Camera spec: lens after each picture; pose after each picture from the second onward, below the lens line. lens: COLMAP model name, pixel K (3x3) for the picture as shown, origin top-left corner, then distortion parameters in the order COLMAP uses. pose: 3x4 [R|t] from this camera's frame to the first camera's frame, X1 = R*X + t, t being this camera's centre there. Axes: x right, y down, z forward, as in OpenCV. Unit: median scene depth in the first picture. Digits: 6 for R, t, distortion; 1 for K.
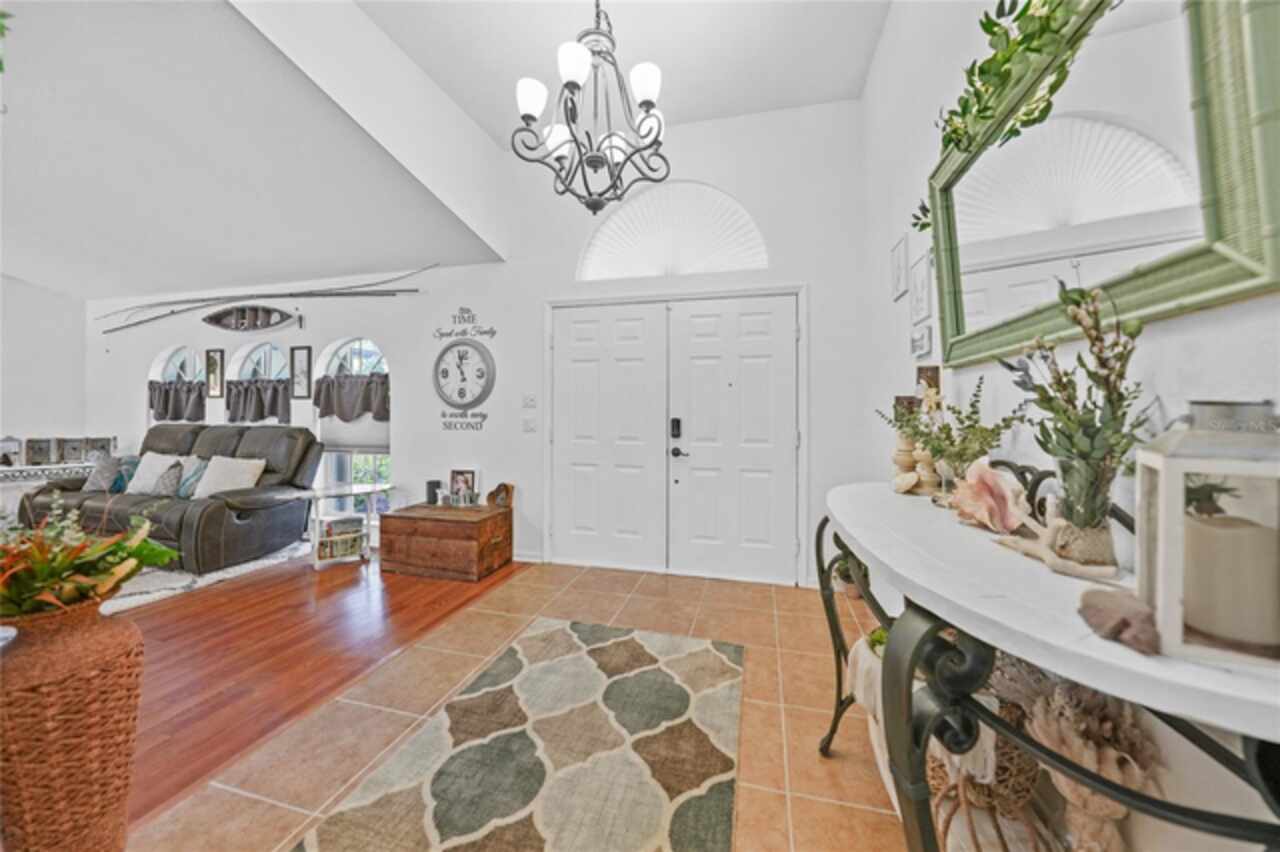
lens RADIAL K [[452.4, 0, 623.5], [0, 452.4, 404.9], [0, 0, 1]] dist [-0.014535, 0.001564]
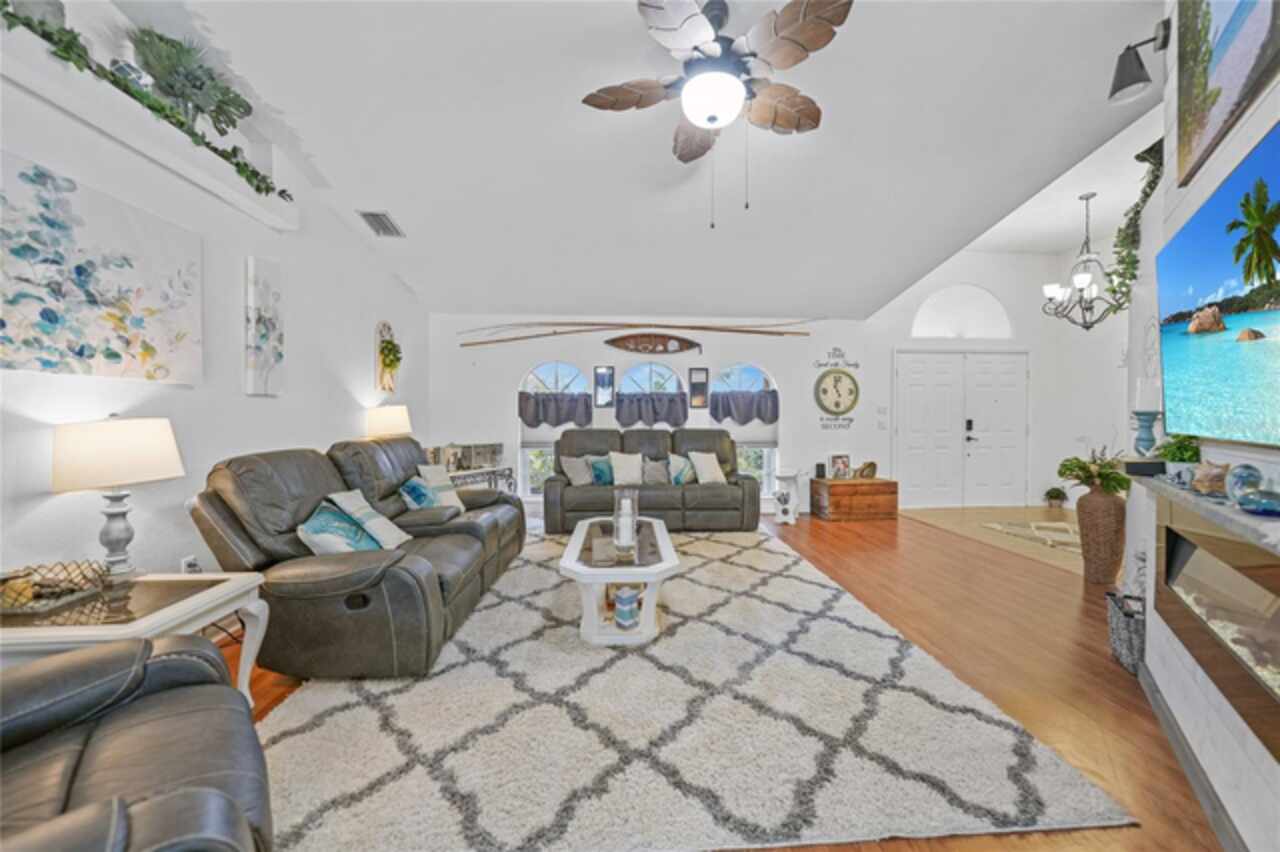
lens RADIAL K [[452.4, 0, 646.8], [0, 452.4, 418.2], [0, 0, 1]] dist [-0.014535, 0.001564]
pose [[0.942414, -0.010660, 0.334279, -1.455979], [0.003345, 0.999742, 0.022451, -0.016661], [-0.334432, -0.020040, 0.942207, -0.209605]]
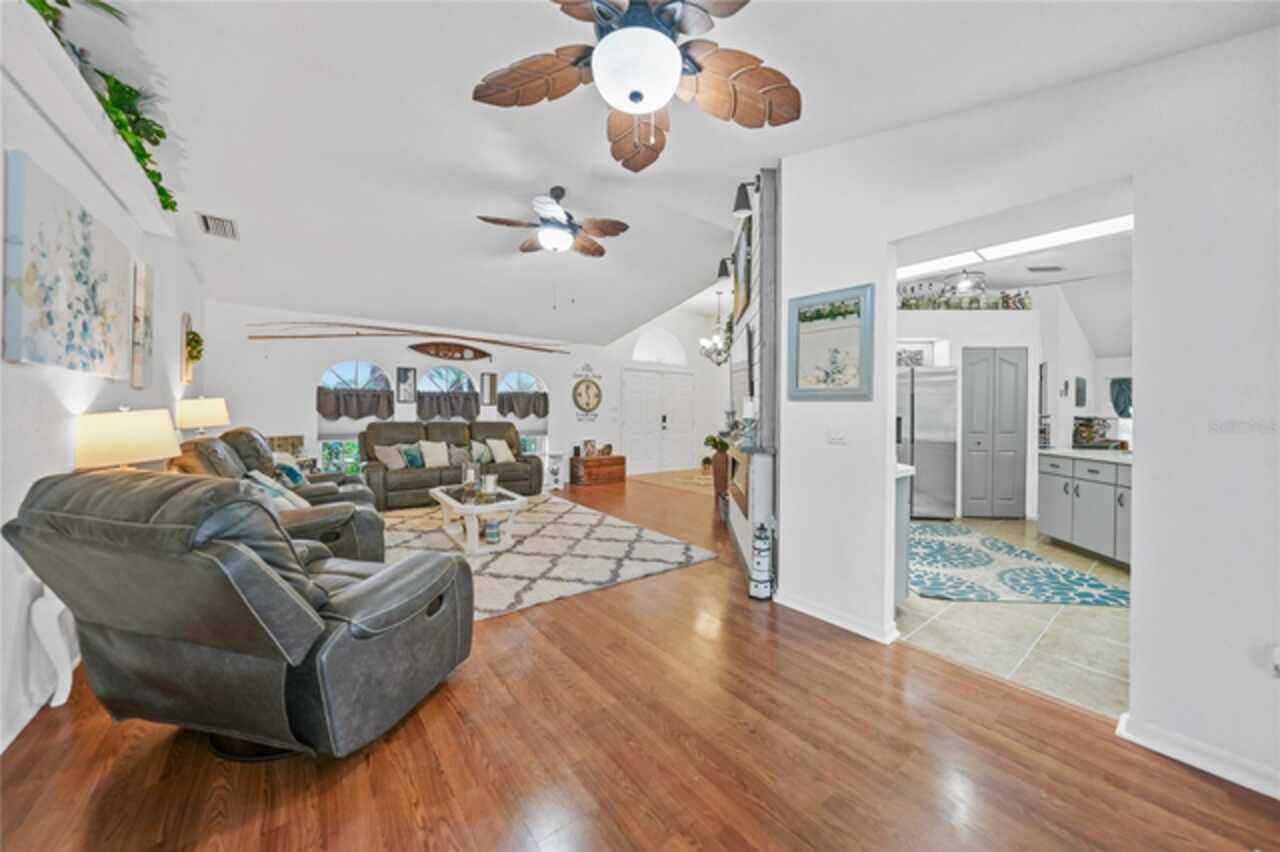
lens RADIAL K [[452.4, 0, 642.0], [0, 452.4, 413.4], [0, 0, 1]] dist [-0.014535, 0.001564]
pose [[0.601132, -0.003402, 0.799142, -1.901650], [-0.016423, 0.999727, 0.016610, -0.022664], [-0.798981, -0.023110, 0.600912, -0.488073]]
